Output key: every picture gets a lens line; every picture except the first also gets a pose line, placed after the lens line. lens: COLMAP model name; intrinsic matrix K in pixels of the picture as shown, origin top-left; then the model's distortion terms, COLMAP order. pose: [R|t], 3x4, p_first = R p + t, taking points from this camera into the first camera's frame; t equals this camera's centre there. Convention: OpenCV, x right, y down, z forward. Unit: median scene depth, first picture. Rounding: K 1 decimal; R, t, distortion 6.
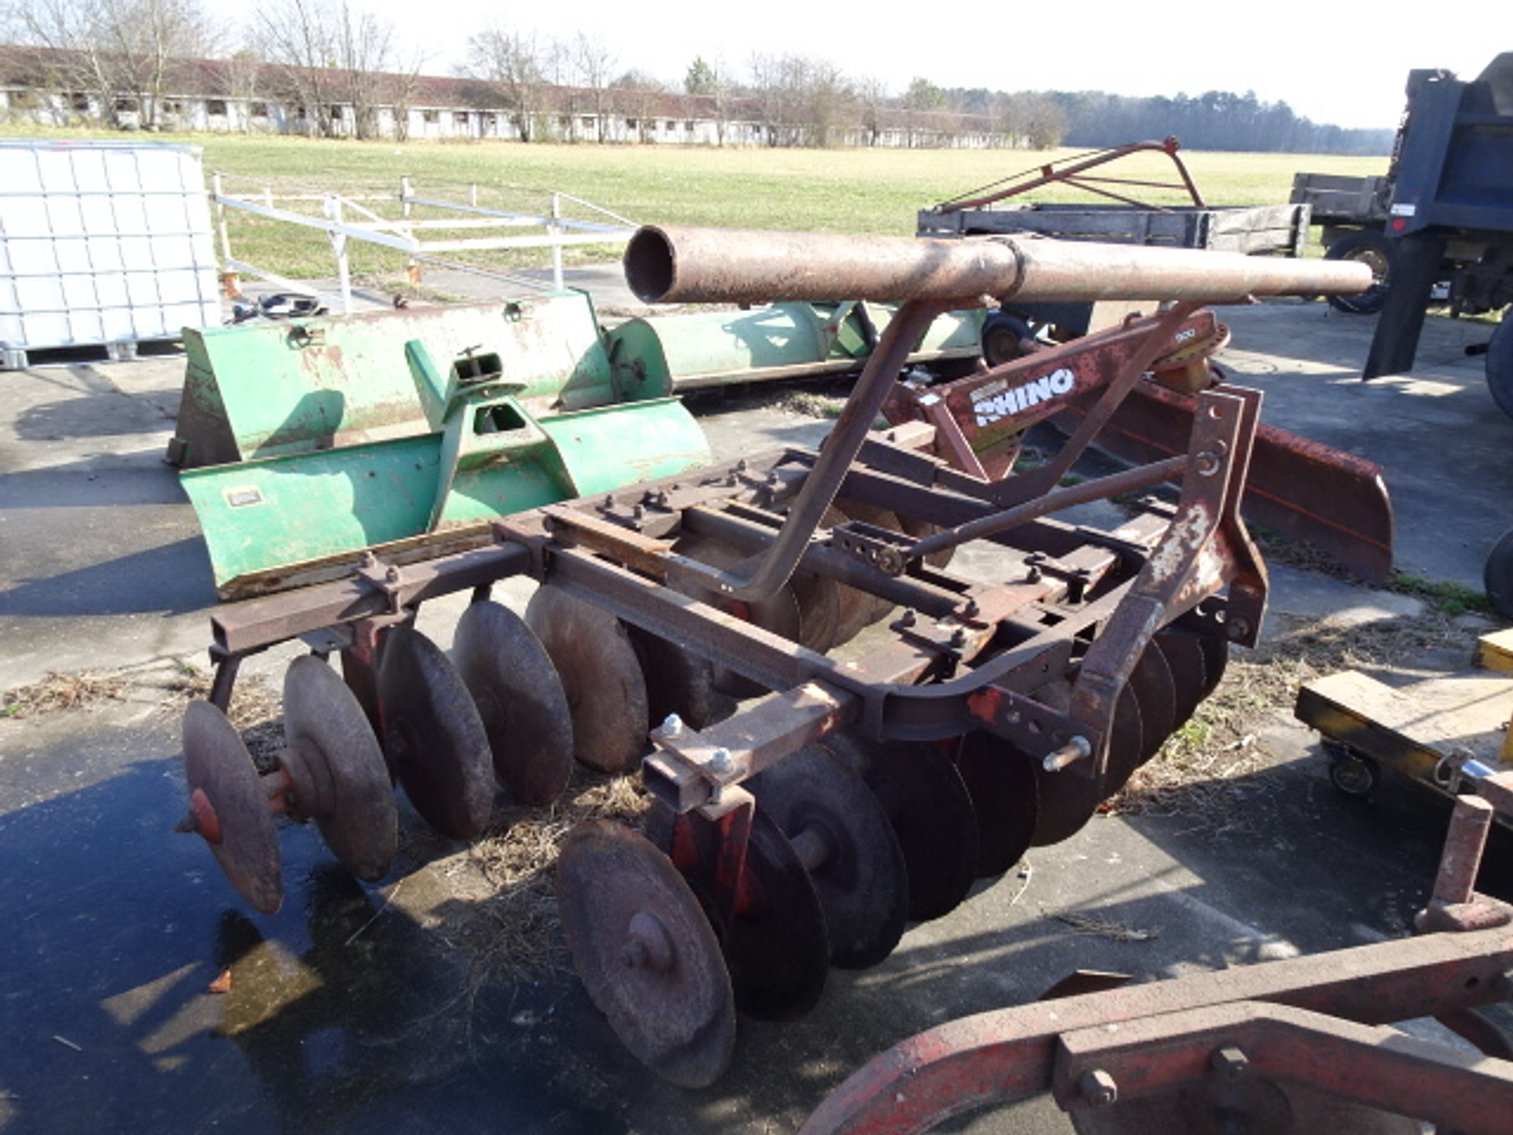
lens RADIAL K [[1127.6, 0, 762.0], [0, 1127.6, 553.9], [0, 0, 1]] dist [0.016753, 0.000881]
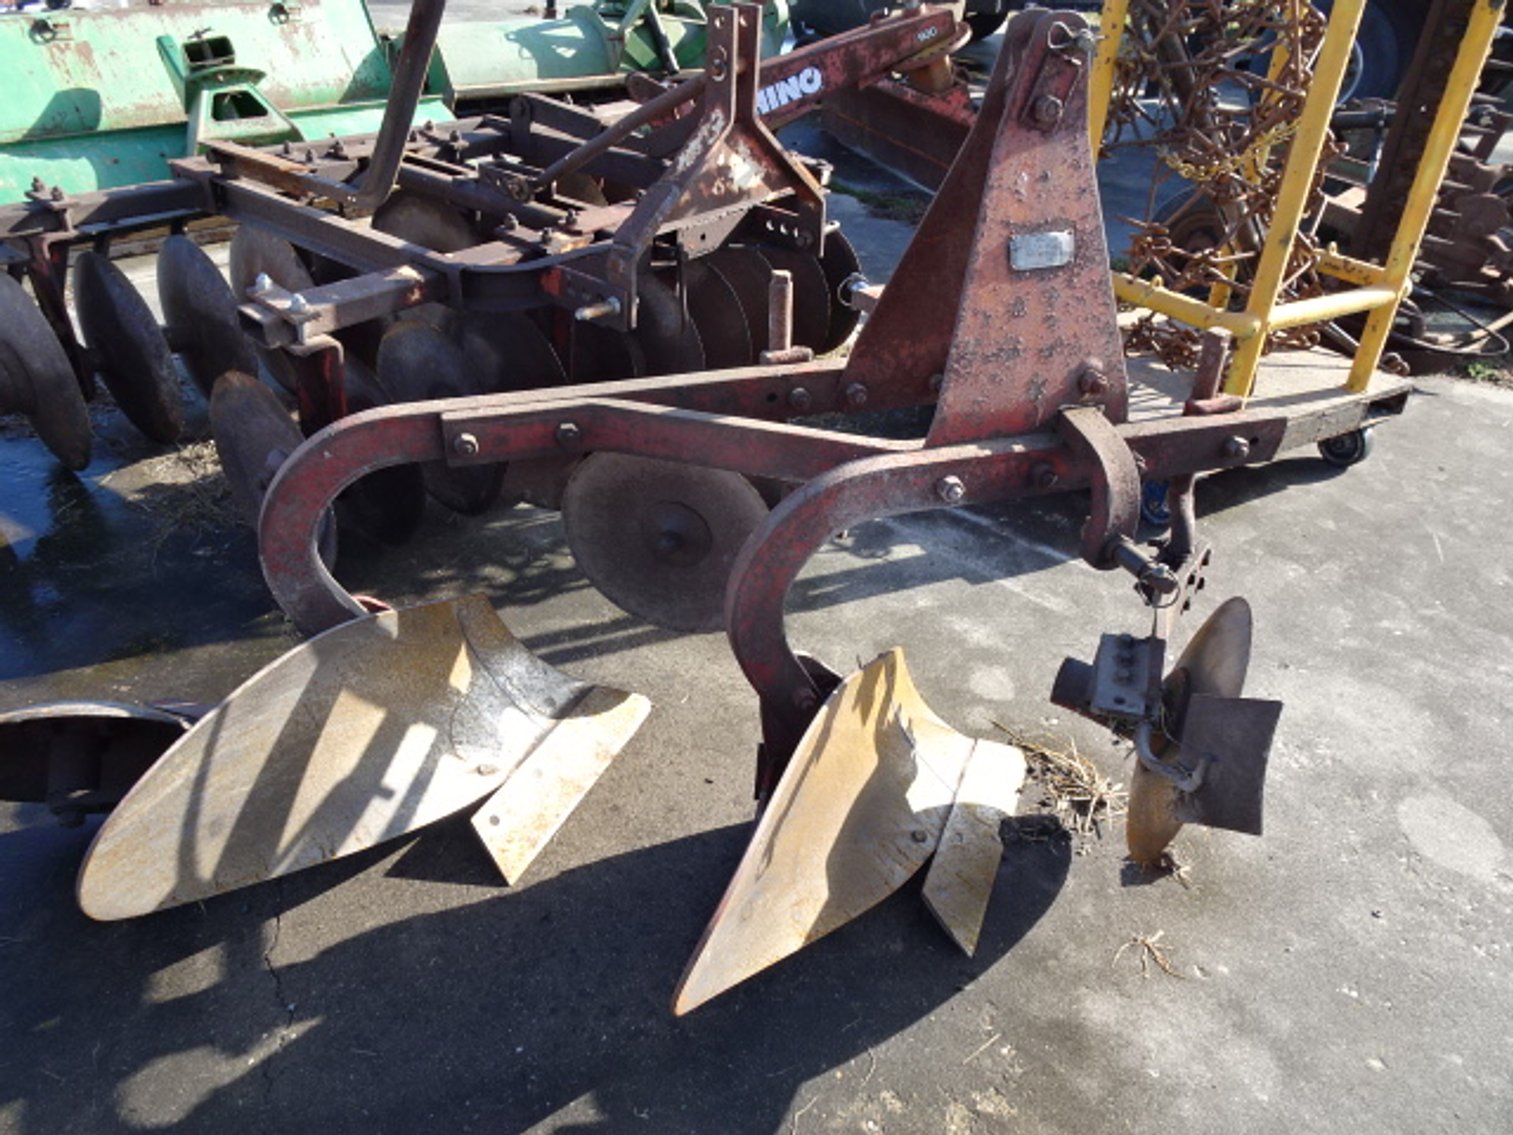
lens RADIAL K [[1127.6, 0, 770.4], [0, 1127.6, 560.4], [0, 0, 1]] dist [0.016753, 0.000881]
pose [[0.996456, -0.033850, 0.077004, 0.162855], [0.018090, 0.980273, 0.196818, 0.095271], [-0.082147, -0.194727, 0.977411, -0.140520]]
